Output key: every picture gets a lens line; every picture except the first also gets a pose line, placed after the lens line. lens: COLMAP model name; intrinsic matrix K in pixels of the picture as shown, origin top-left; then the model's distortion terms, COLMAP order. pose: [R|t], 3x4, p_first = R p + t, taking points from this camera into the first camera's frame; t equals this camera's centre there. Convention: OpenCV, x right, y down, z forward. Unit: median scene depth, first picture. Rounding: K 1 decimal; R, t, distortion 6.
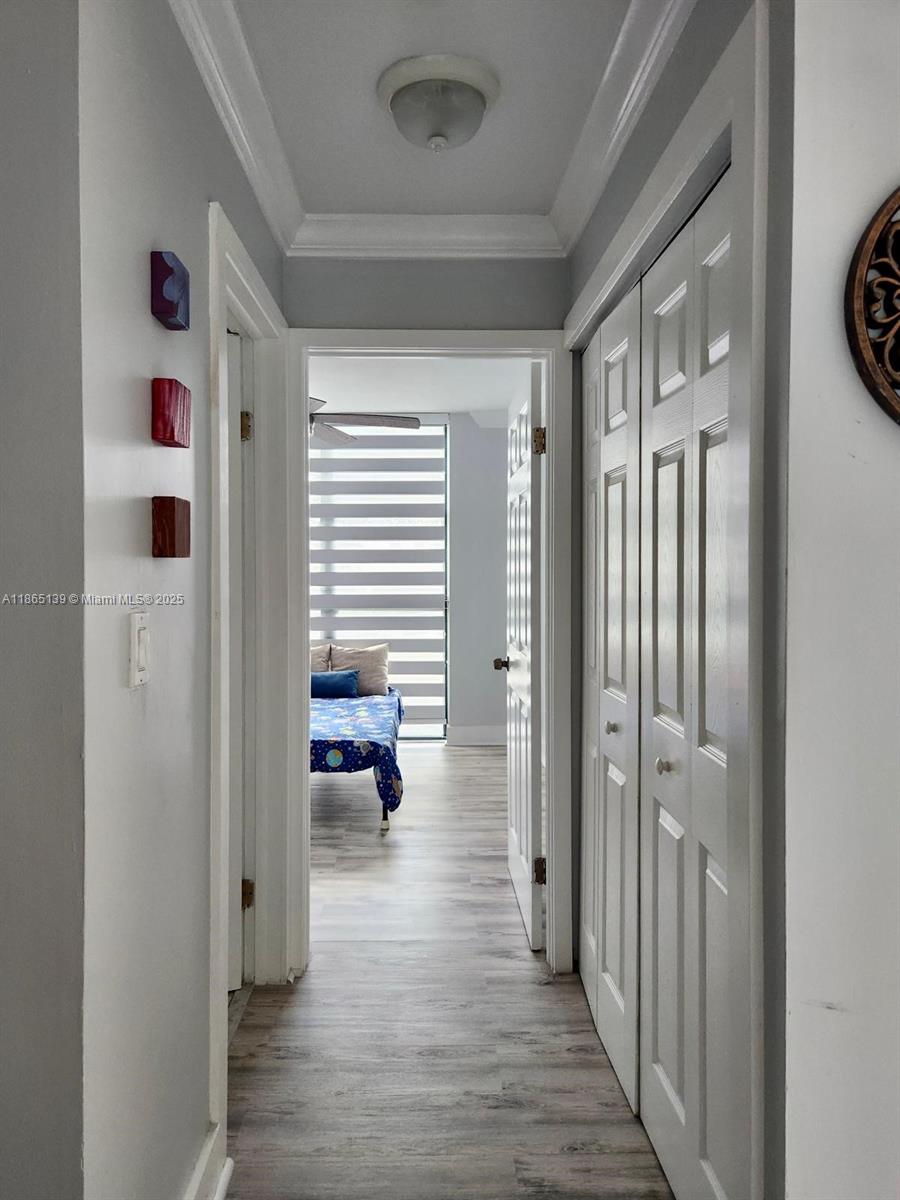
lens RADIAL K [[843.5, 0, 450.0], [0, 843.5, 600.0], [0, 0, 1]] dist [0.030736, -0.000893]
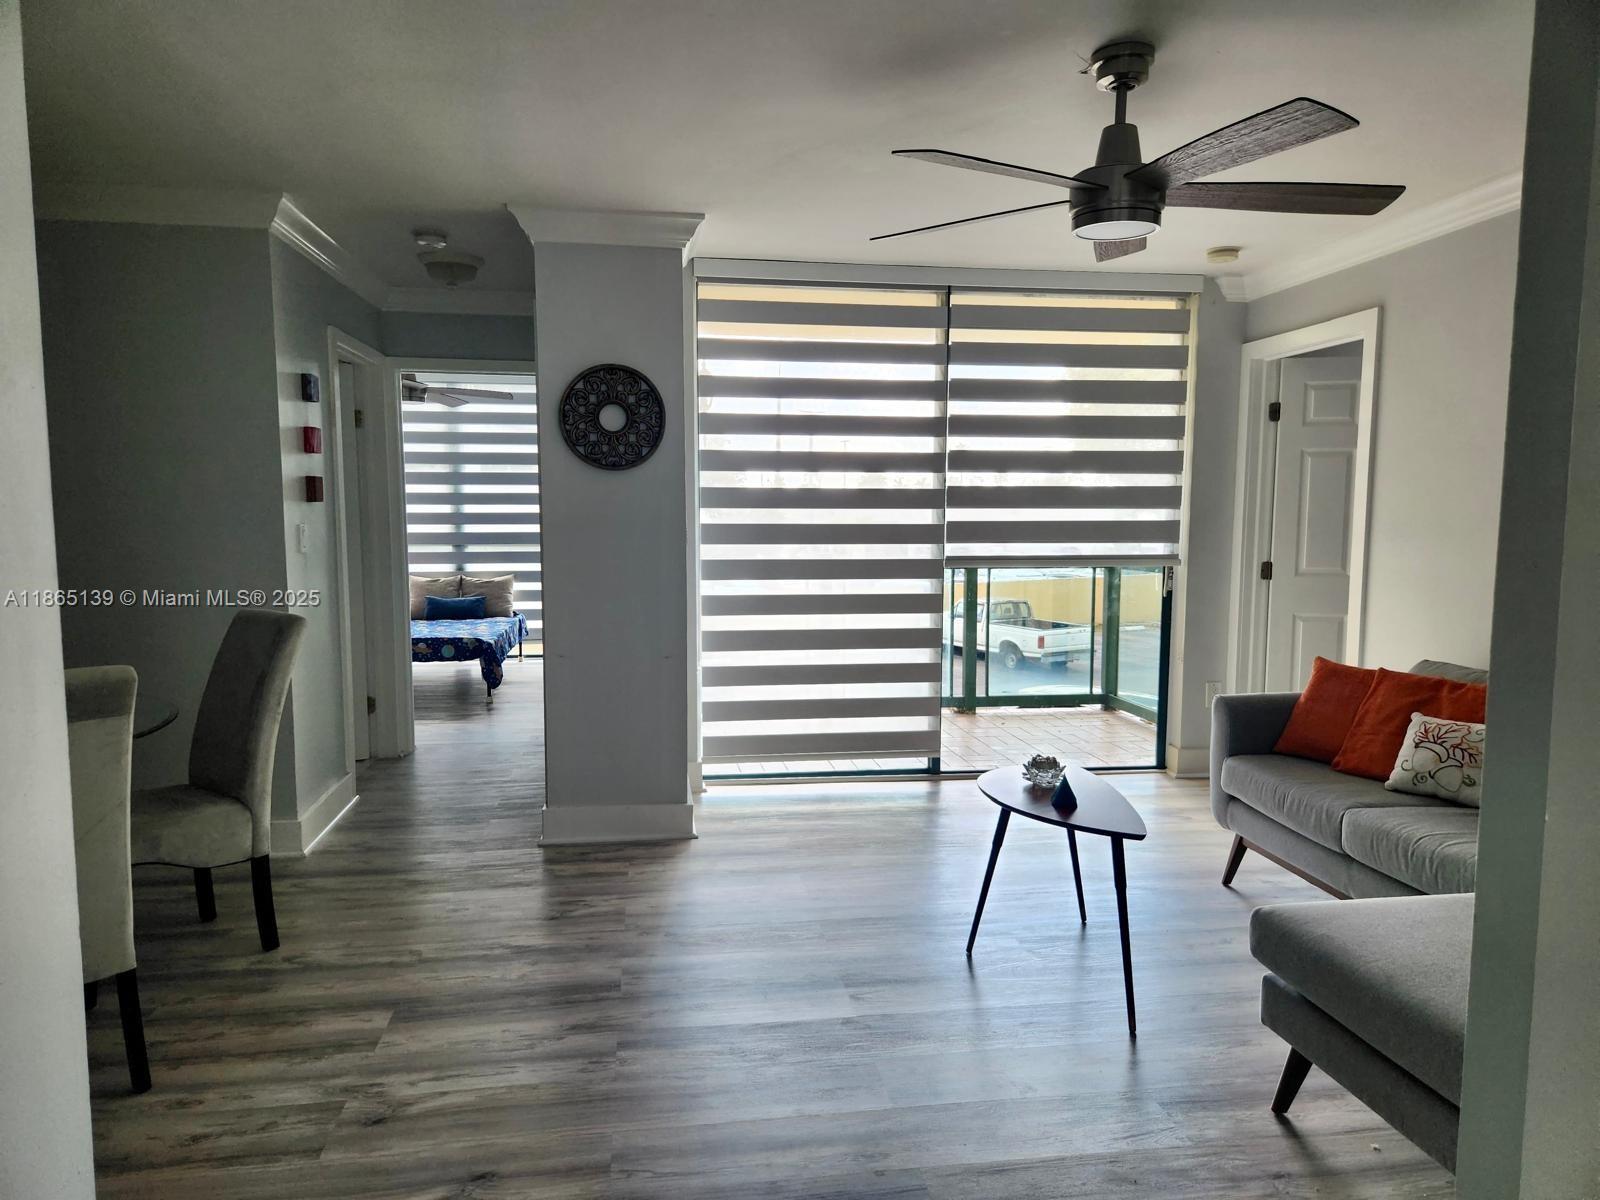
lens RADIAL K [[1066.5, 0, 823.9], [0, 1066.5, 631.9], [0, 0, 1]] dist [0.050070, -0.004471]
pose [[0.992117, -0.011556, 0.124781, 0.178271], [0.002237, 0.997214, 0.074566, 0.022819], [-0.125295, -0.073699, 0.989378, -0.556221]]
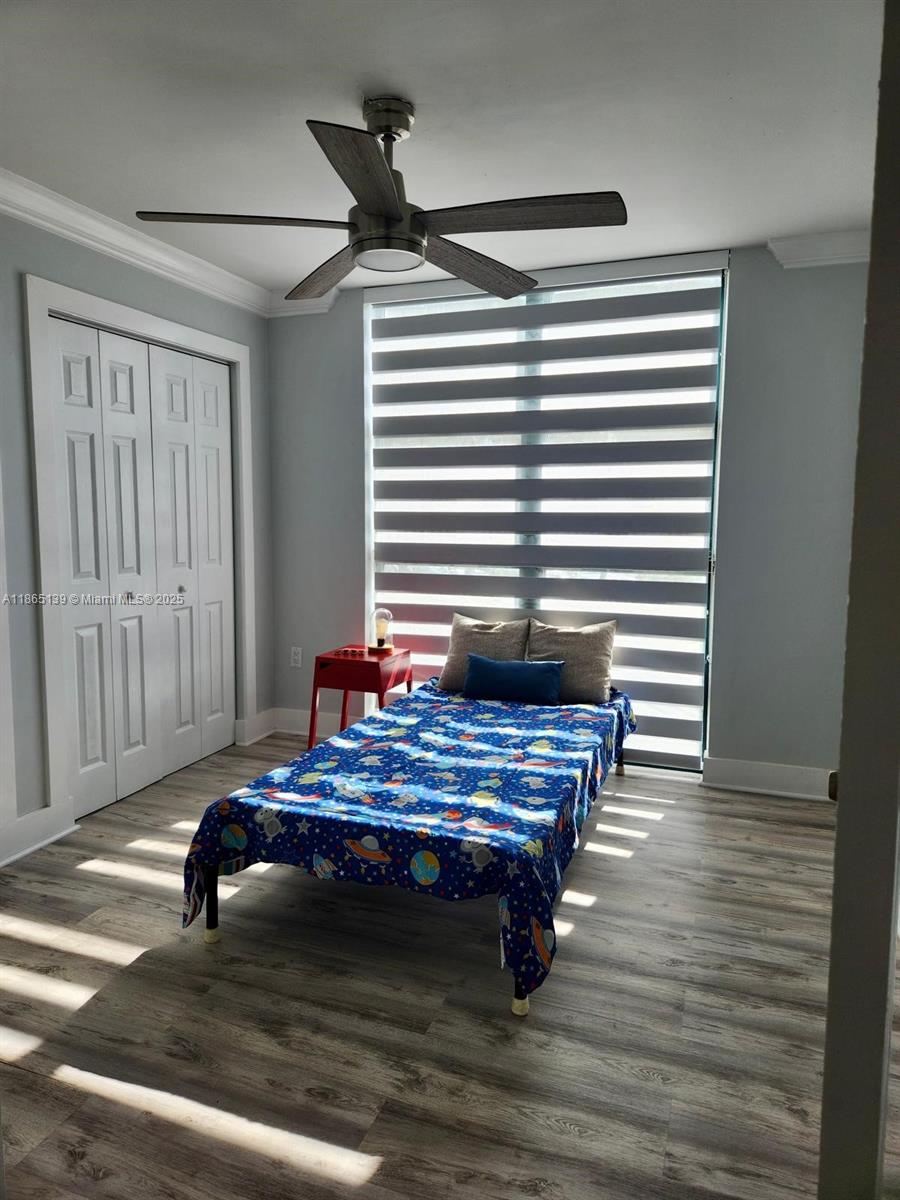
lens RADIAL K [[790.6, 0, 450.0], [0, 790.6, 600.0], [0, 0, 1]] dist [0.024032, -0.002341]
pose [[0.926962, 0.044458, -0.372512, 0.039816], [-0.015933, 0.996723, 0.079310, -0.013578], [0.374817, -0.067582, 0.924632, 0.411864]]
